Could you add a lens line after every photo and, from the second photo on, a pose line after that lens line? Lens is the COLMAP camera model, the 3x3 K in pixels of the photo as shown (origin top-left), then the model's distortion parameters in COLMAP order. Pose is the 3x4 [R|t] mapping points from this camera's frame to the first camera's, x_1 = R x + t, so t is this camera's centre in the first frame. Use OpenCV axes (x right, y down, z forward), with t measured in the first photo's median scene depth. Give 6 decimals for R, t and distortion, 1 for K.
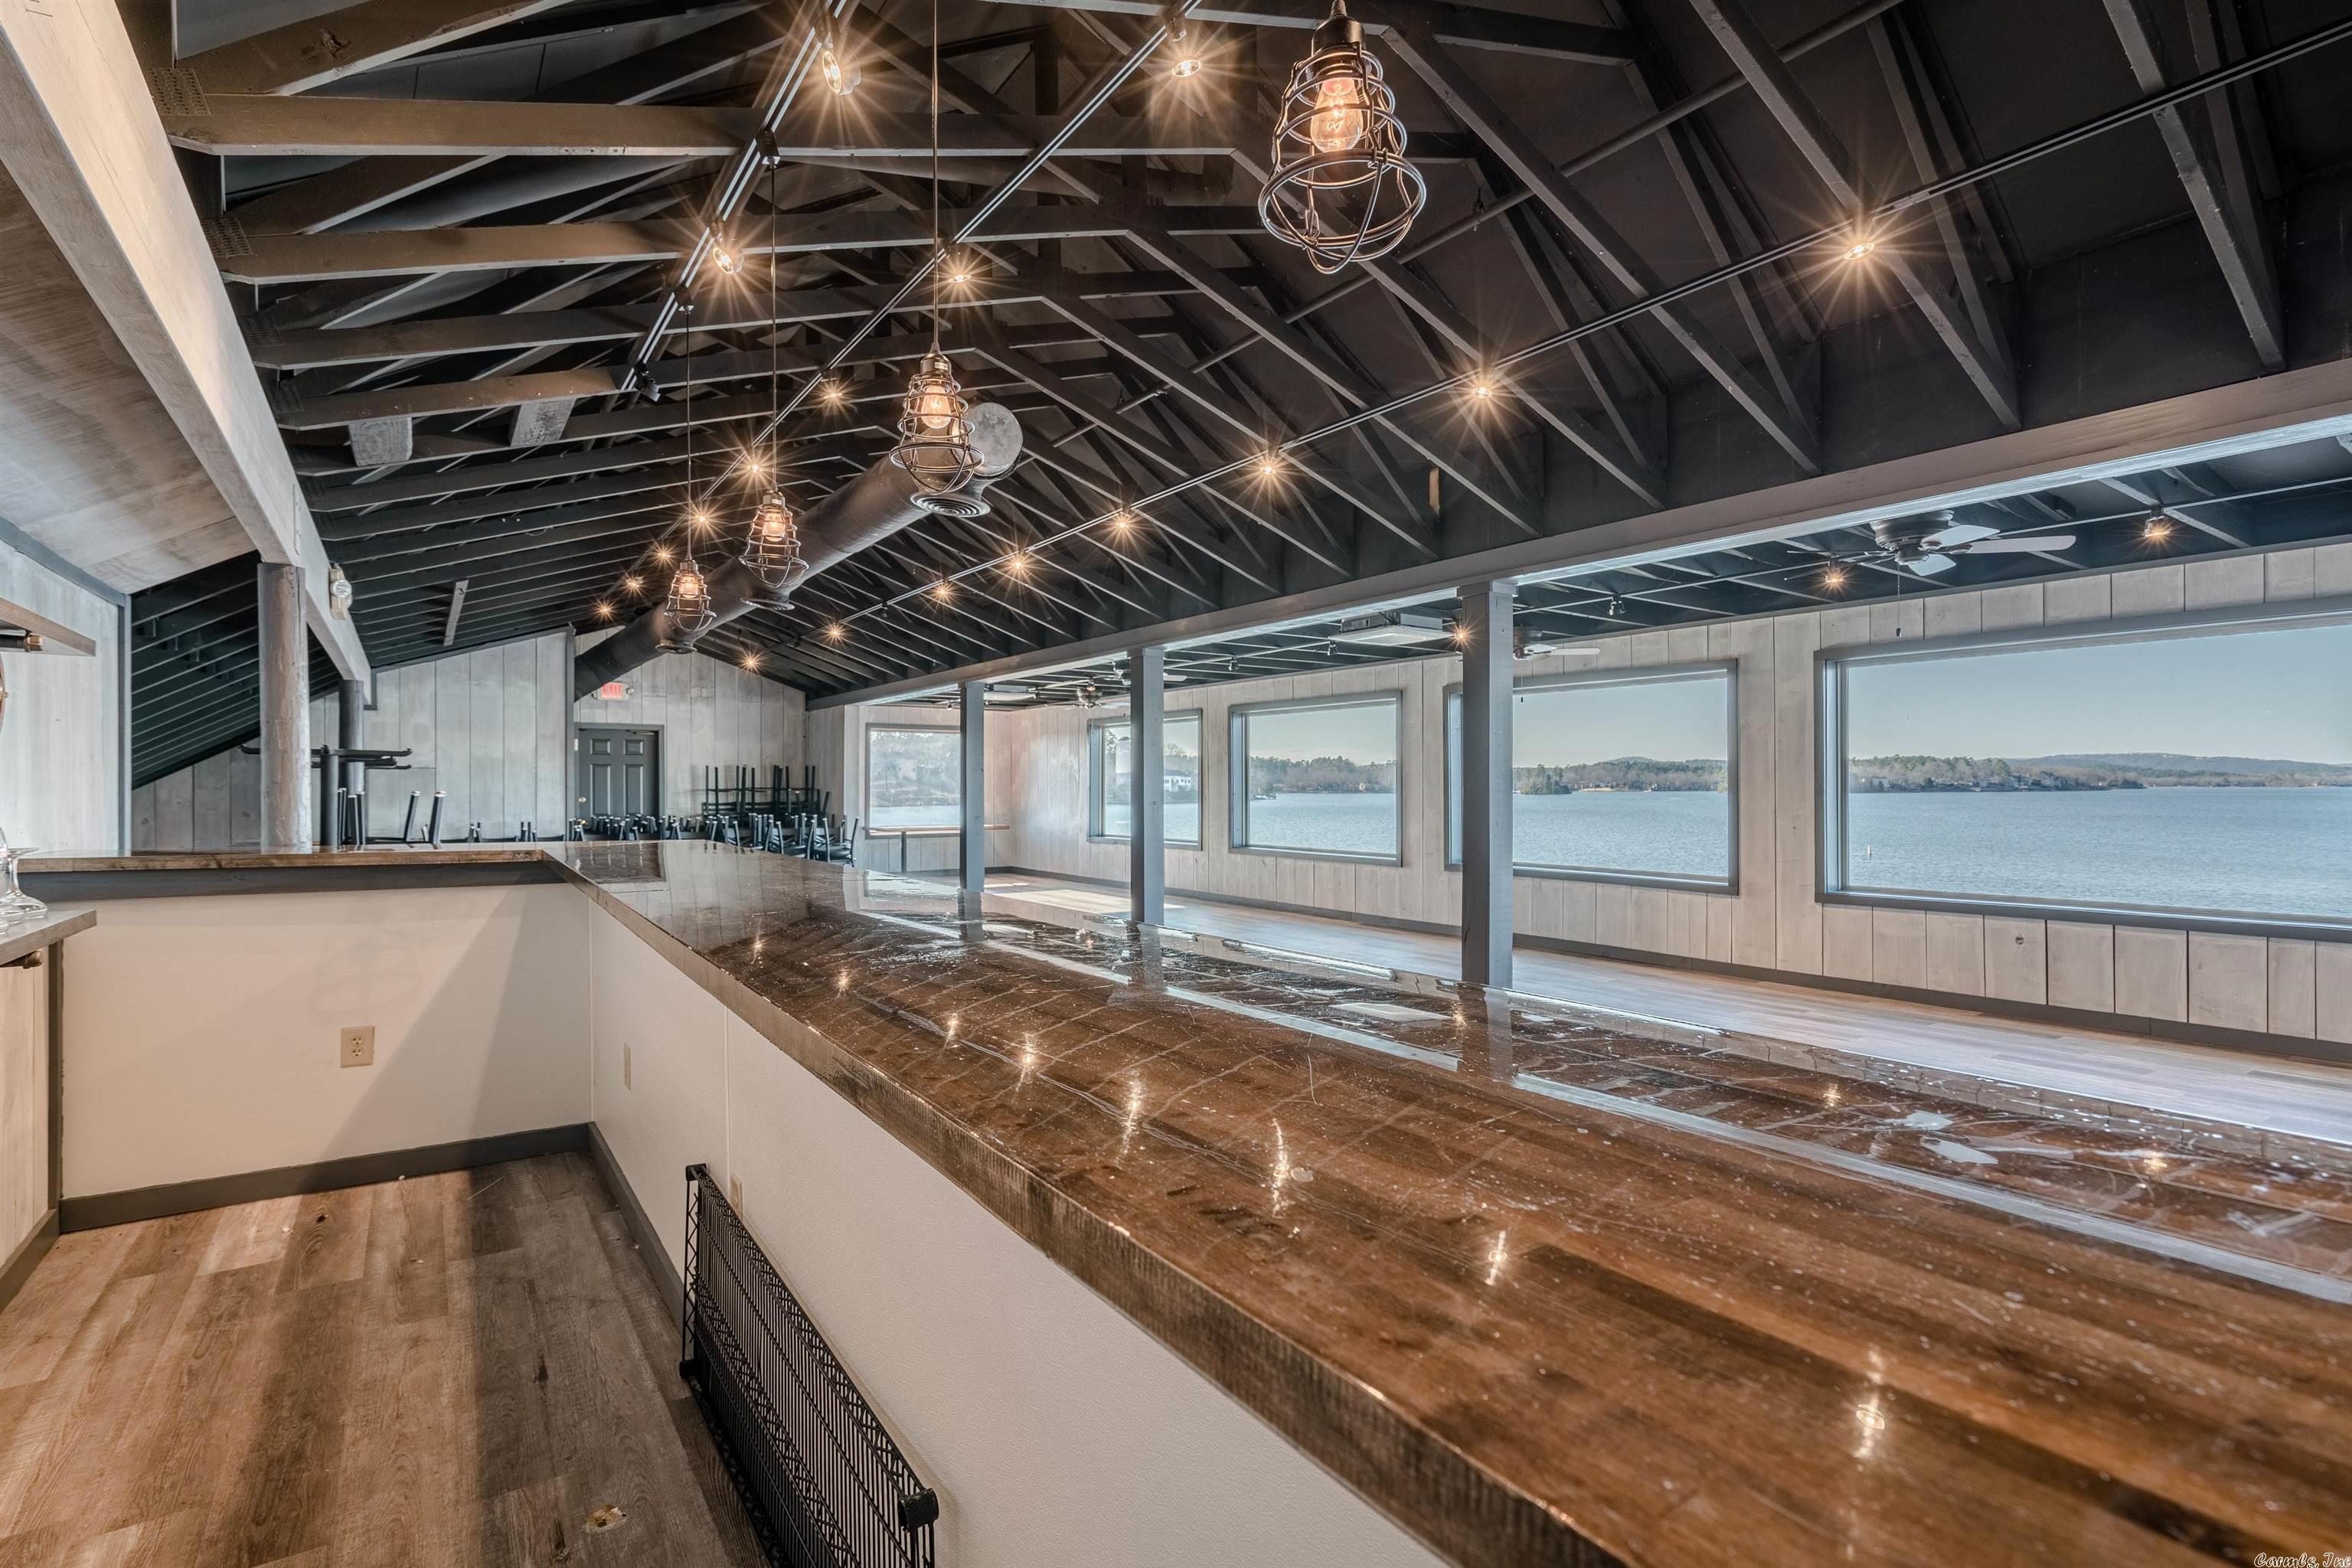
lens RADIAL K [[1053.0, 0, 1179.5], [0, 1053.0, 775.8], [0, 0, 1]] dist [0.001663, -0.000243]
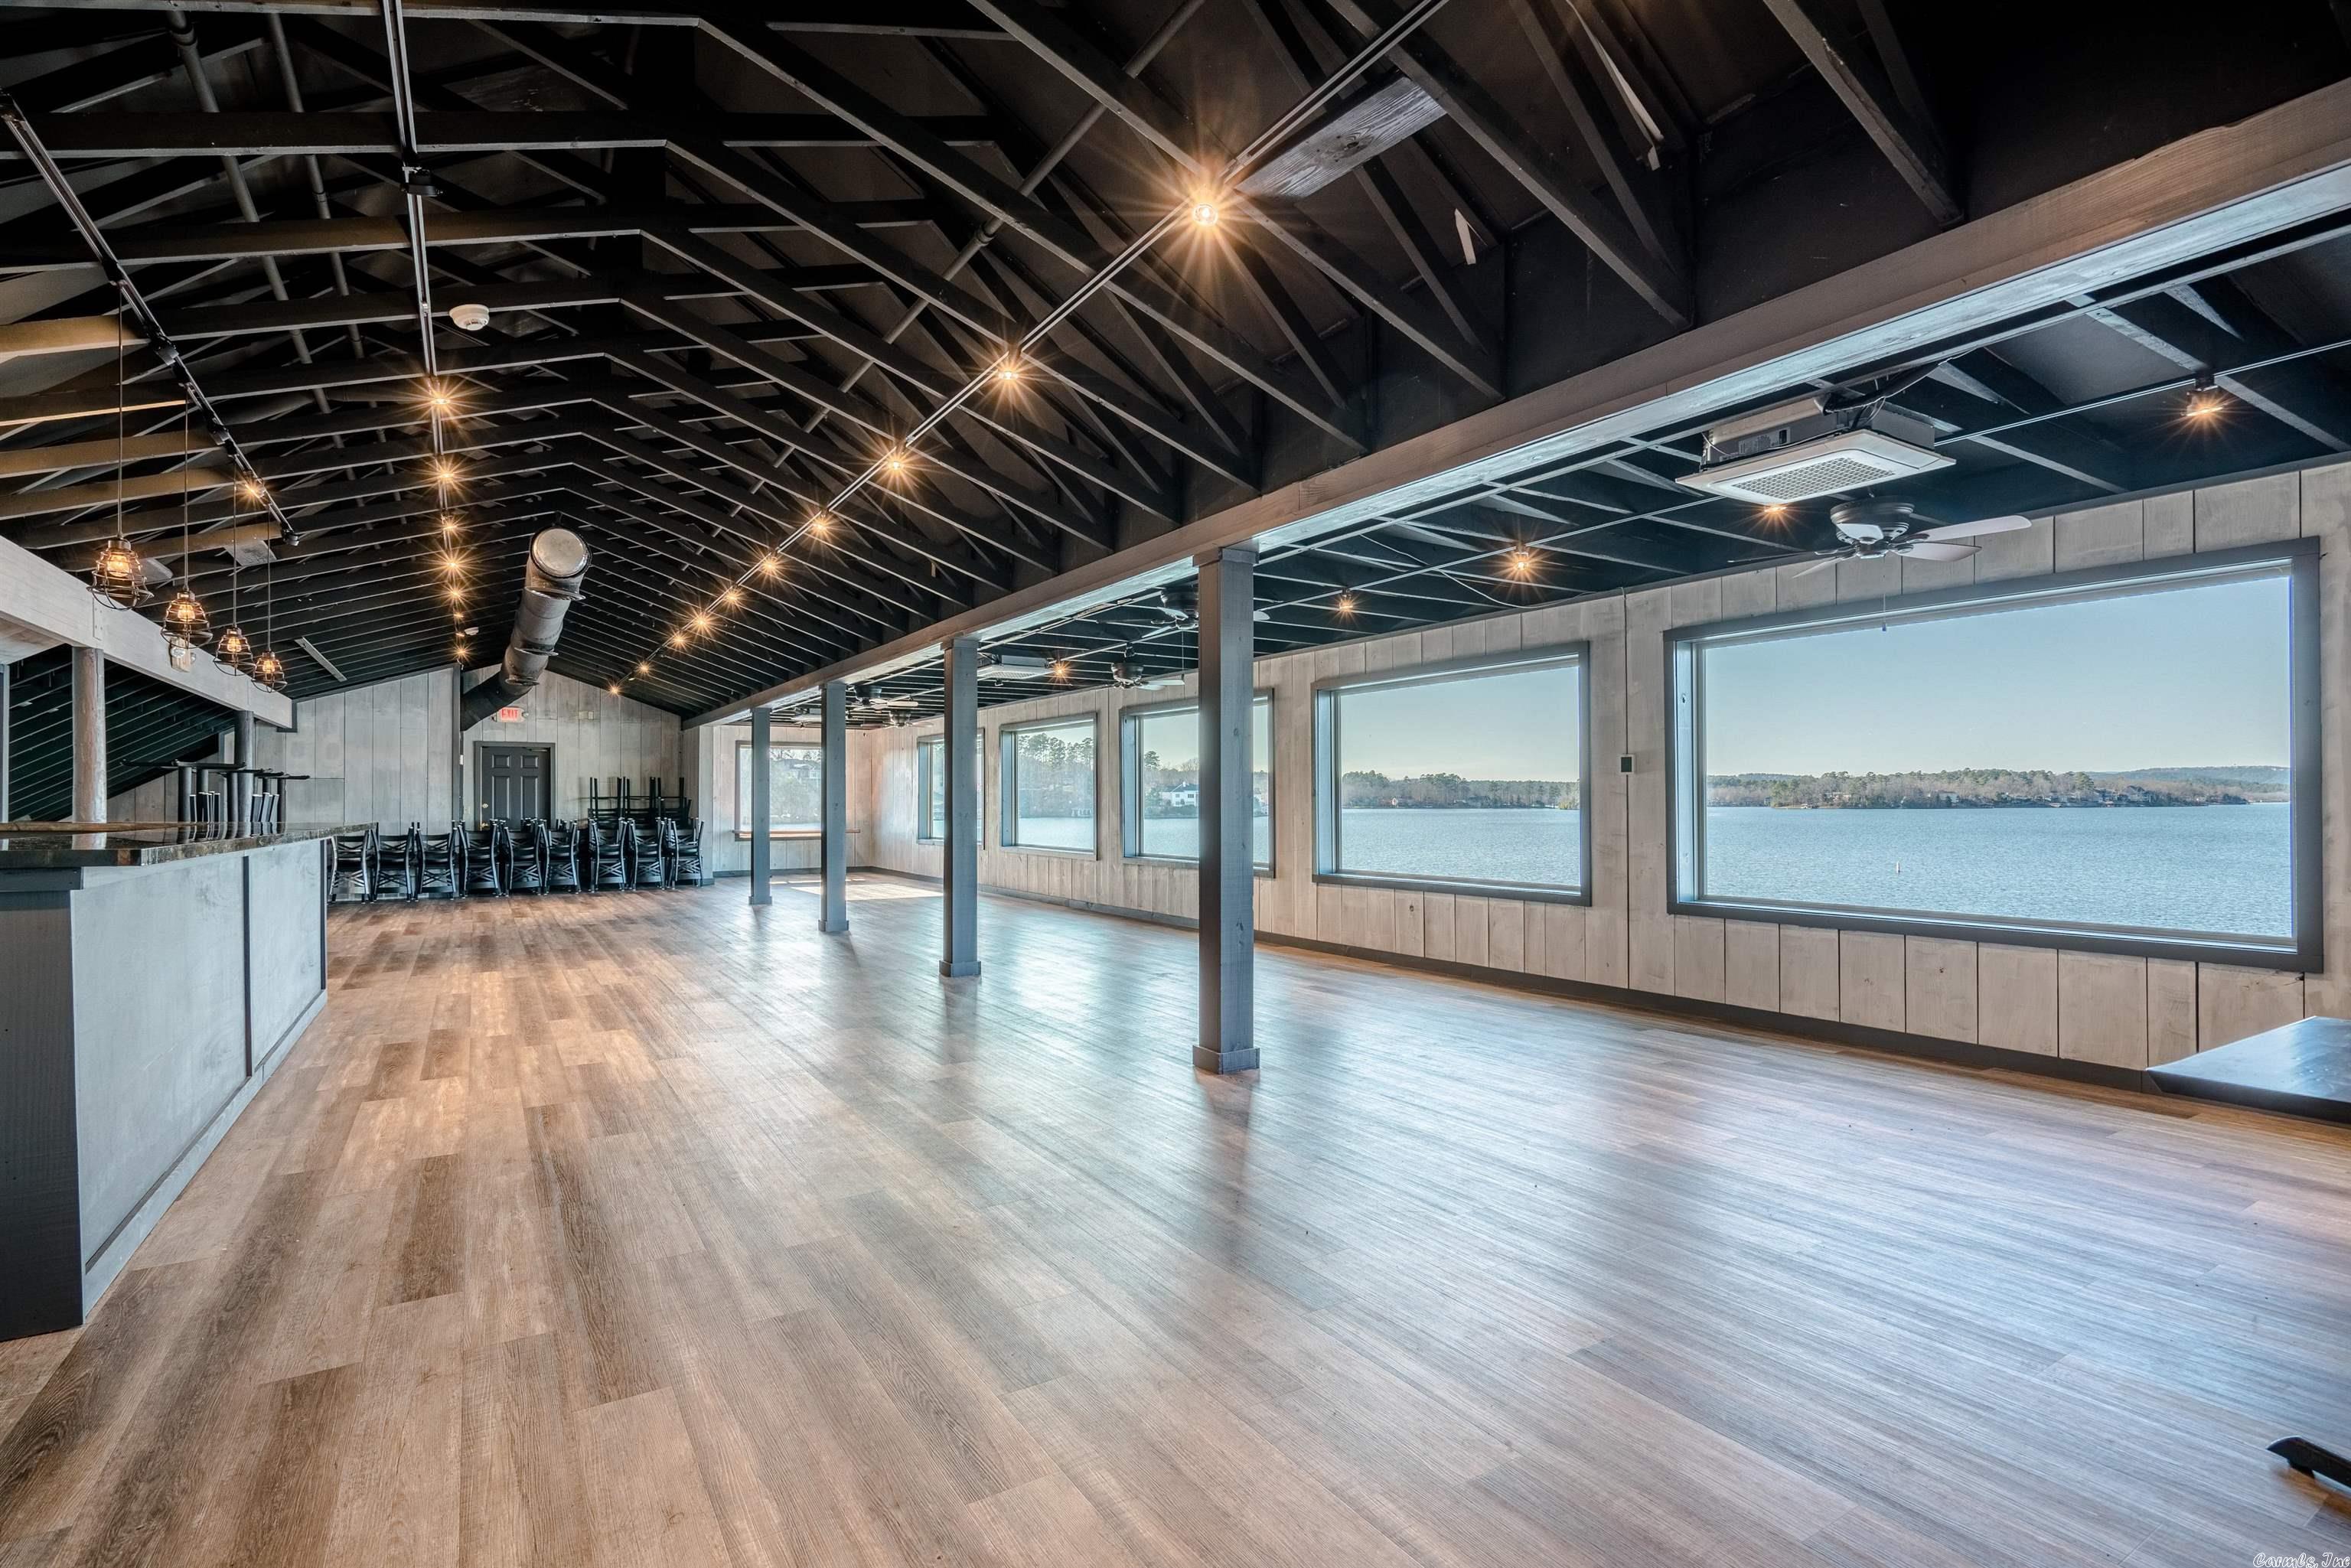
lens RADIAL K [[1112.5, 0, 1173.2], [0, 1112.5, 794.6], [0, 0, 1]] dist [0.024740, 0.000418]
pose [[0.995686, 0.000431, -0.092790, 0.304086], [-0.000257, 0.999998, 0.001887, 0.006926], [0.092791, -0.001855, 0.995684, -0.182033]]
